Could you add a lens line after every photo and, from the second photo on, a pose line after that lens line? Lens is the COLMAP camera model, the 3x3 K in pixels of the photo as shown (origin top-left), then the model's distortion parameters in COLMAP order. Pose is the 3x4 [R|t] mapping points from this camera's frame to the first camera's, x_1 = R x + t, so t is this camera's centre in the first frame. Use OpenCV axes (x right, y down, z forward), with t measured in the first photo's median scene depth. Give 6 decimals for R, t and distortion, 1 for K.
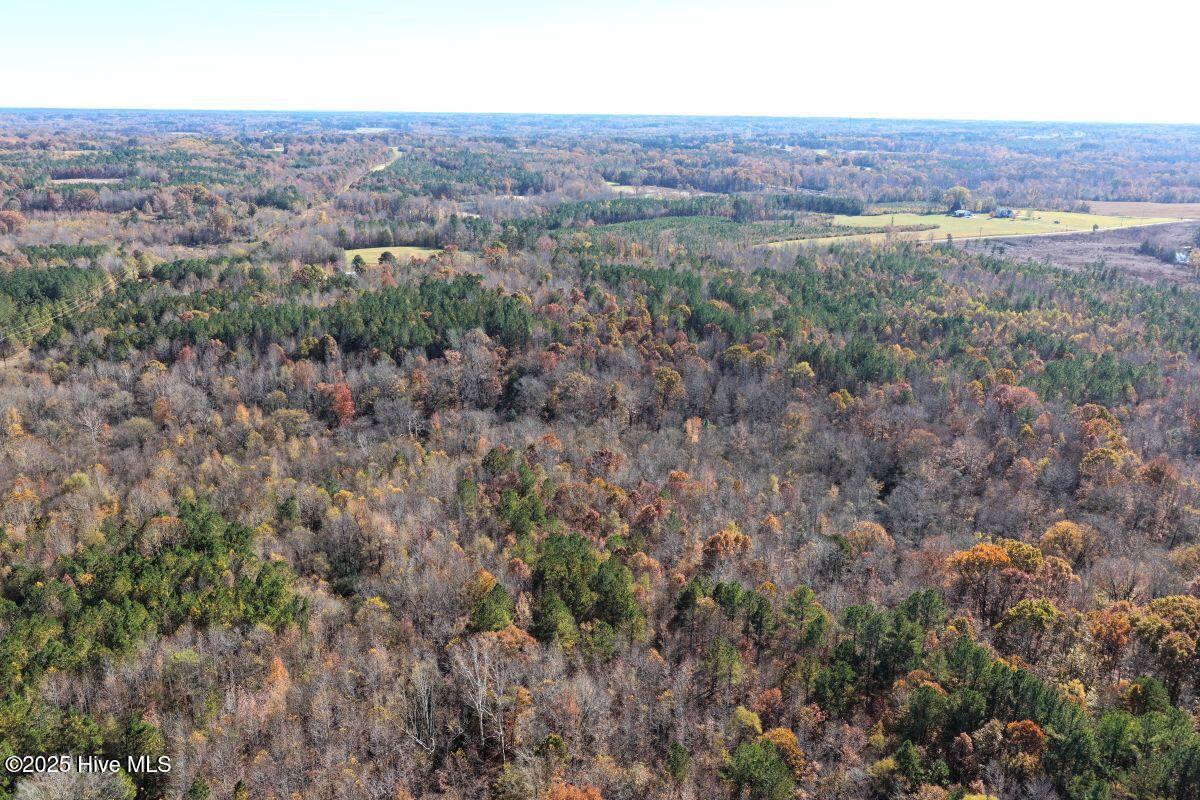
lens RADIAL K [[997.2, 0, 600.0], [0, 997.2, 400.0], [0, 0, 1]] dist [-0.011017, 0.041108]
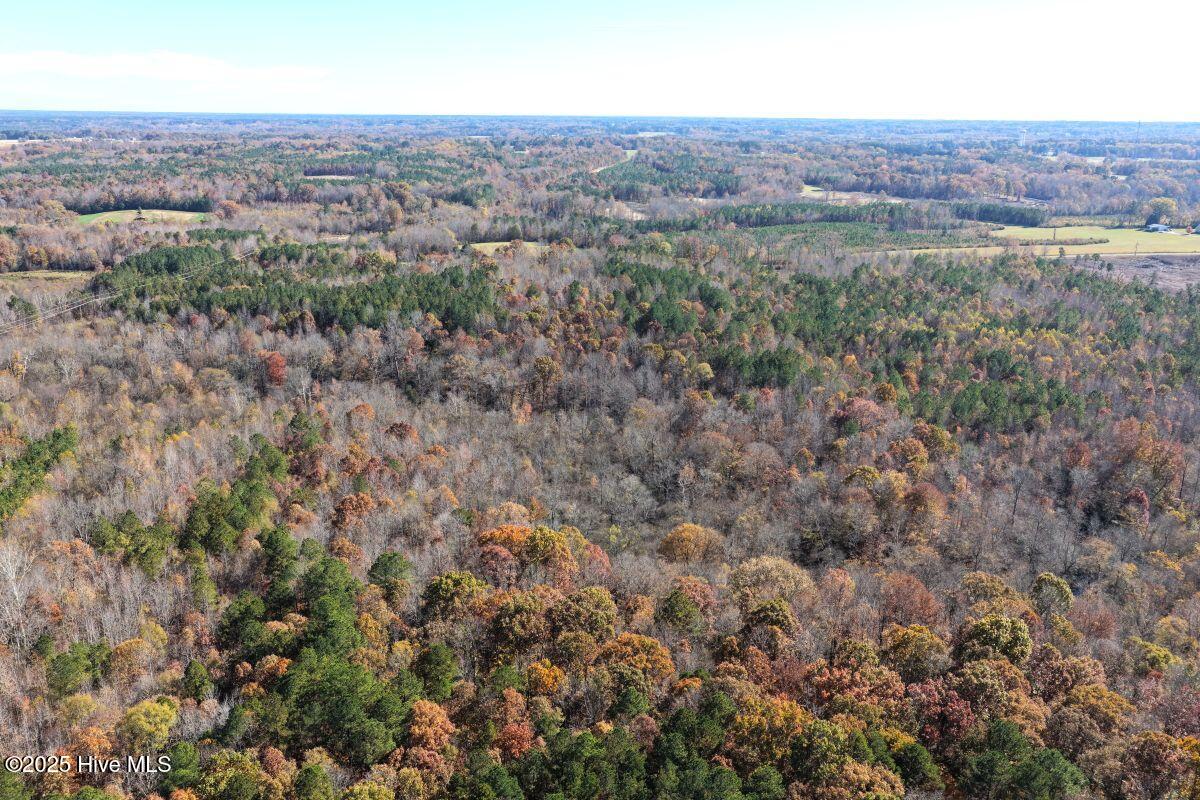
lens RADIAL K [[997.2, 0, 600.0], [0, 997.2, 400.0], [0, 0, 1]] dist [-0.011017, 0.041108]
pose [[0.955528, 0.079611, -0.283952, 0.147479], [-0.080994, 0.996691, 0.006885, 0.000475], [0.283560, 0.016420, 0.958814, 0.004579]]
